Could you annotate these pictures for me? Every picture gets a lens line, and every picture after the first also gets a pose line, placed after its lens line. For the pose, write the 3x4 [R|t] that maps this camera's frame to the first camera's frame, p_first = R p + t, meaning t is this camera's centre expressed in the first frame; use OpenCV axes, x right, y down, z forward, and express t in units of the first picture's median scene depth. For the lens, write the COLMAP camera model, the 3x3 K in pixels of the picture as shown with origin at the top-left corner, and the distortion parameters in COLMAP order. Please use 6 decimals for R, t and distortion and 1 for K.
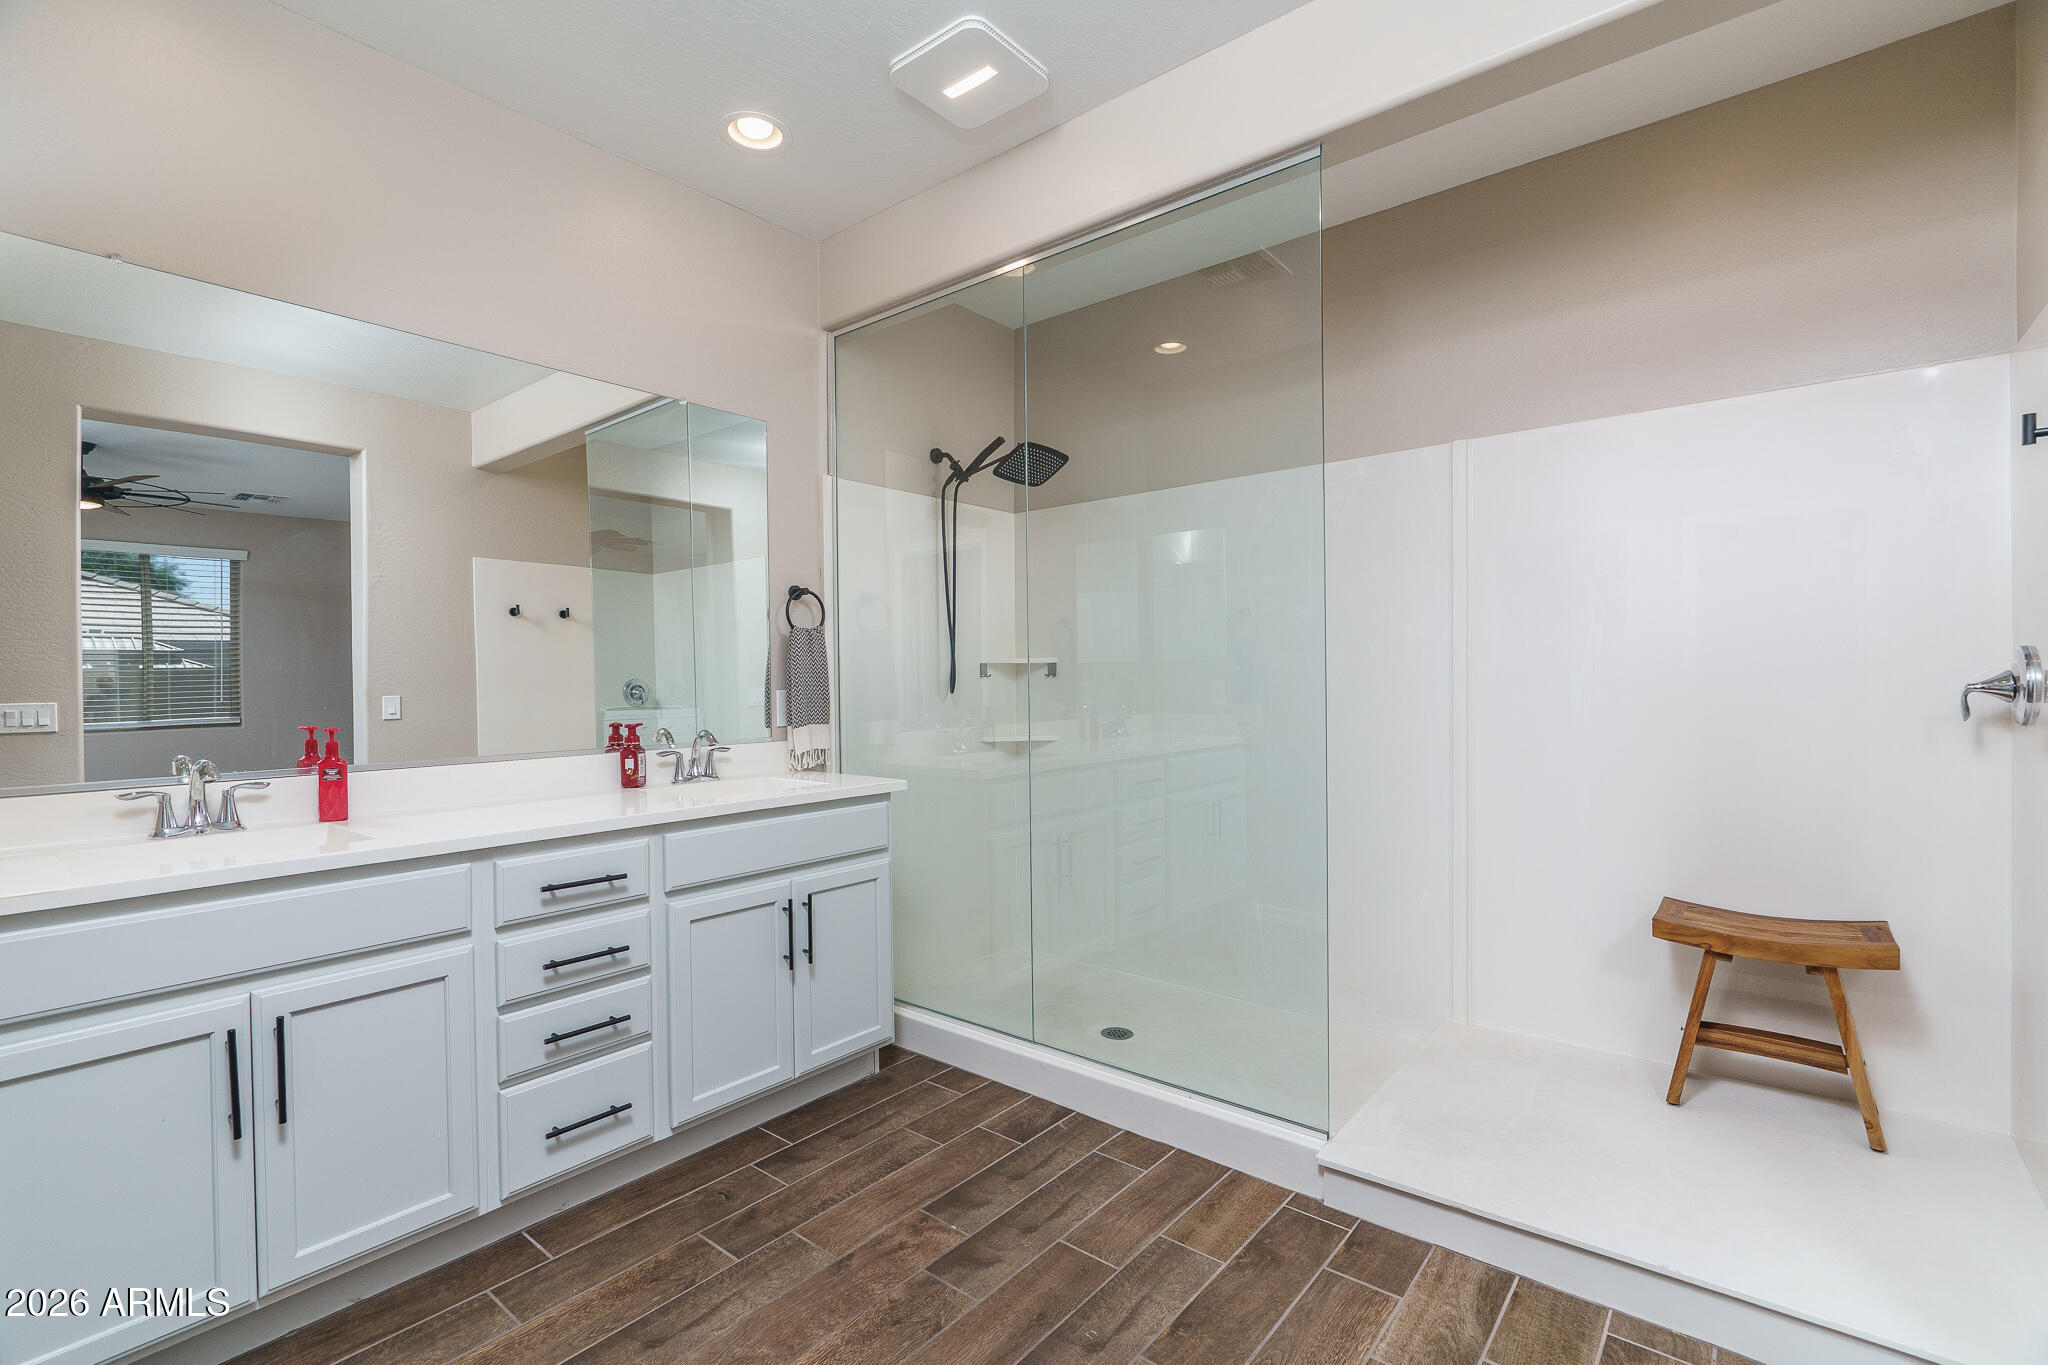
lens RADIAL K [[933.2, 0, 1020.4], [0, 933.2, 688.9], [0, 0, 1]] dist [0.000834, -0.000357]
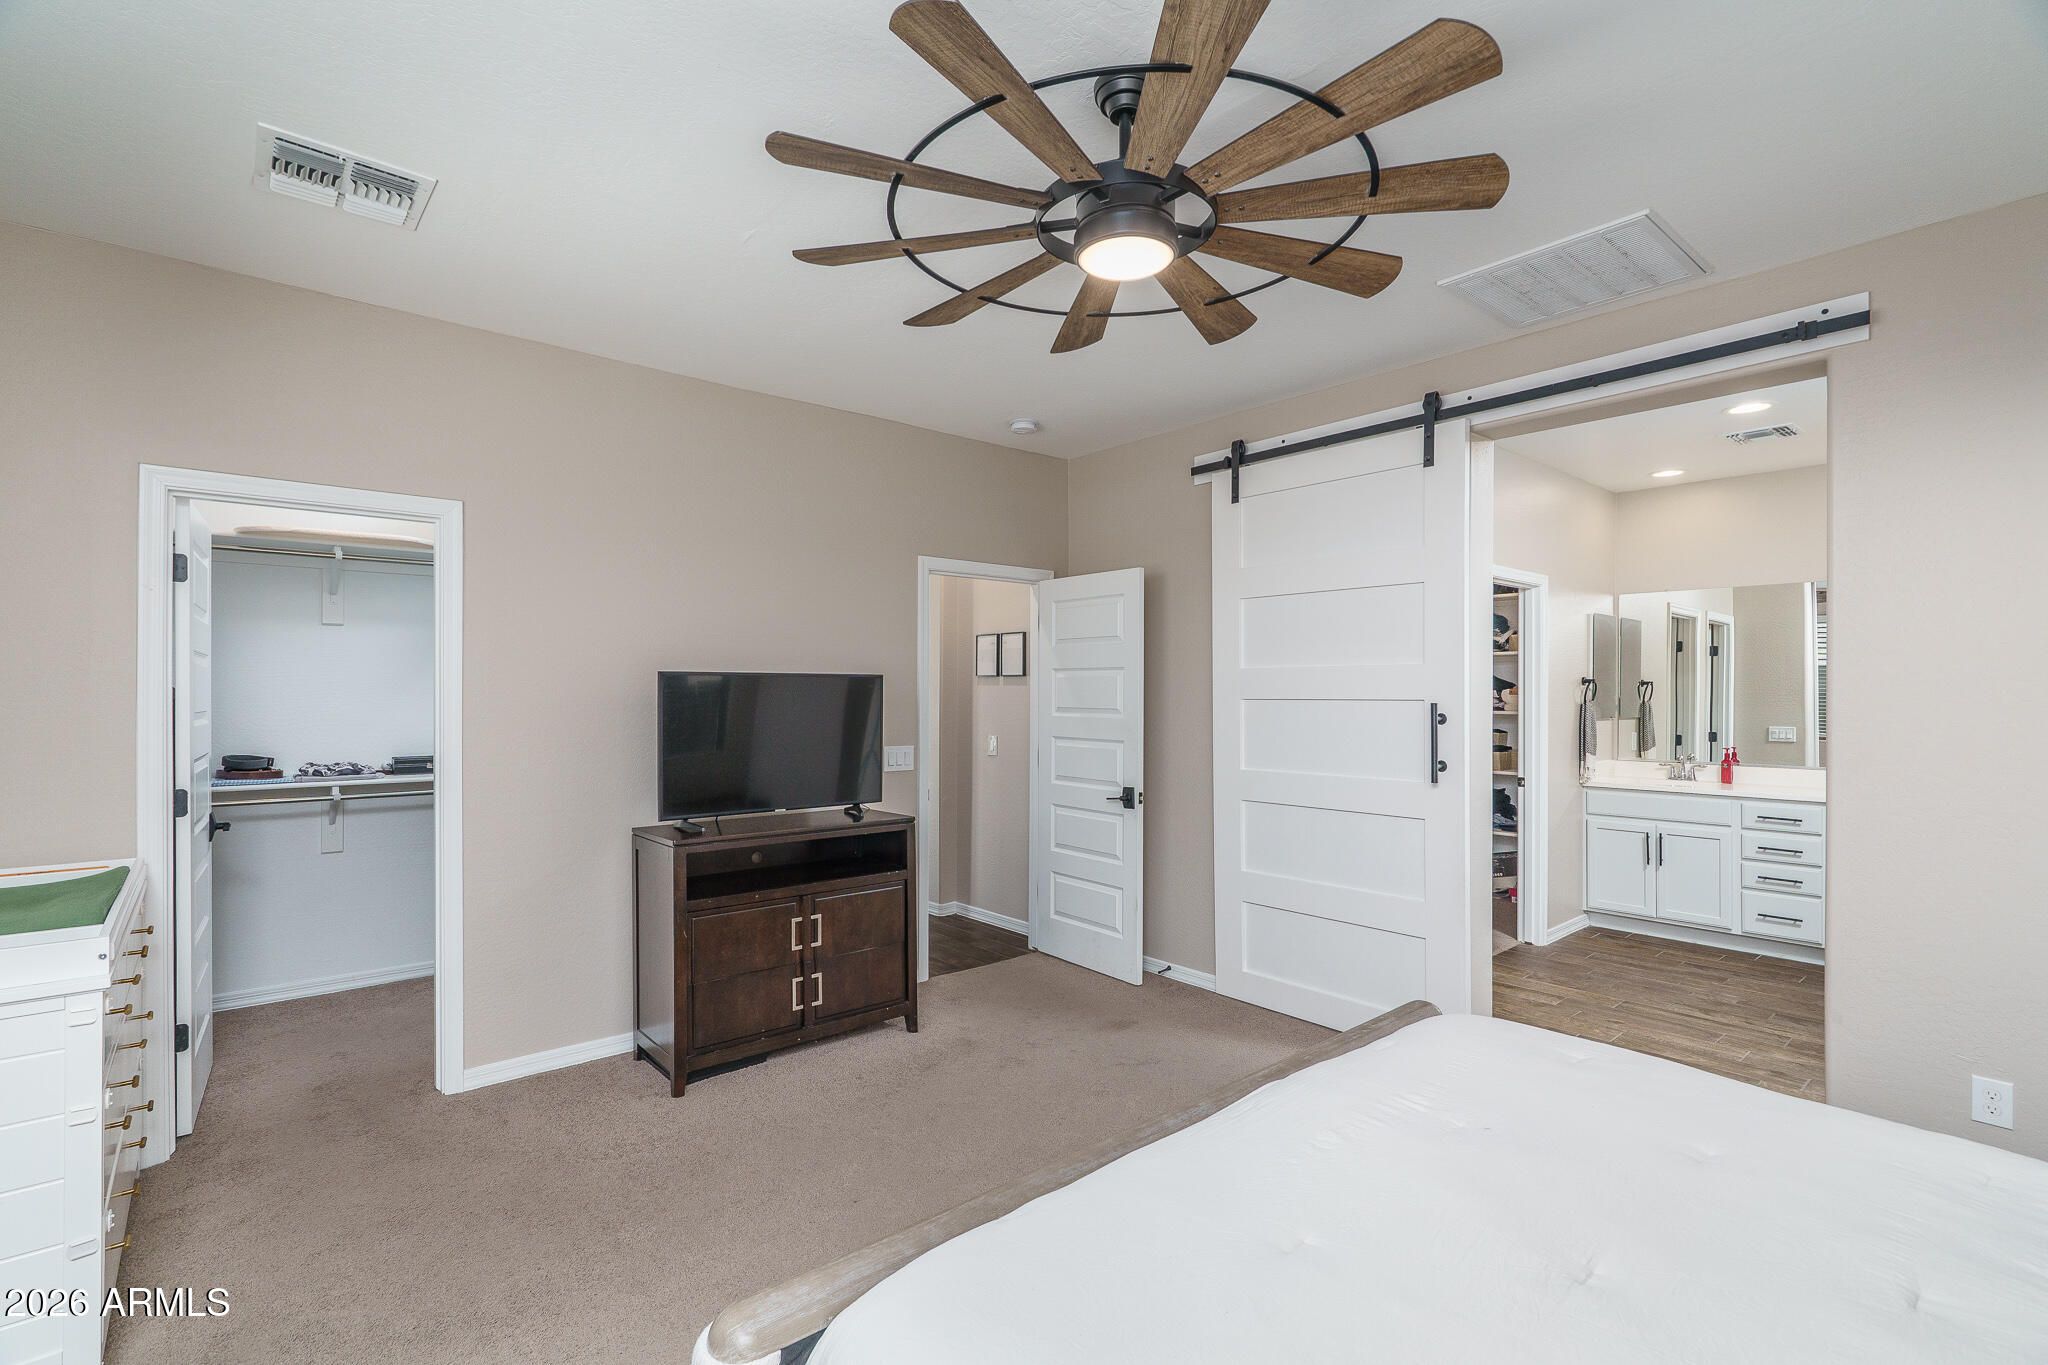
lens RADIAL K [[933.2, 0, 1020.4], [0, 933.2, 688.9], [0, 0, 1]] dist [0.000834, -0.000357]
pose [[-0.169758, 0.010821, -0.985426, 2.371060], [-0.012070, 0.999842, 0.013058, -0.144897], [0.985412, 0.014111, -0.169600, -0.564322]]
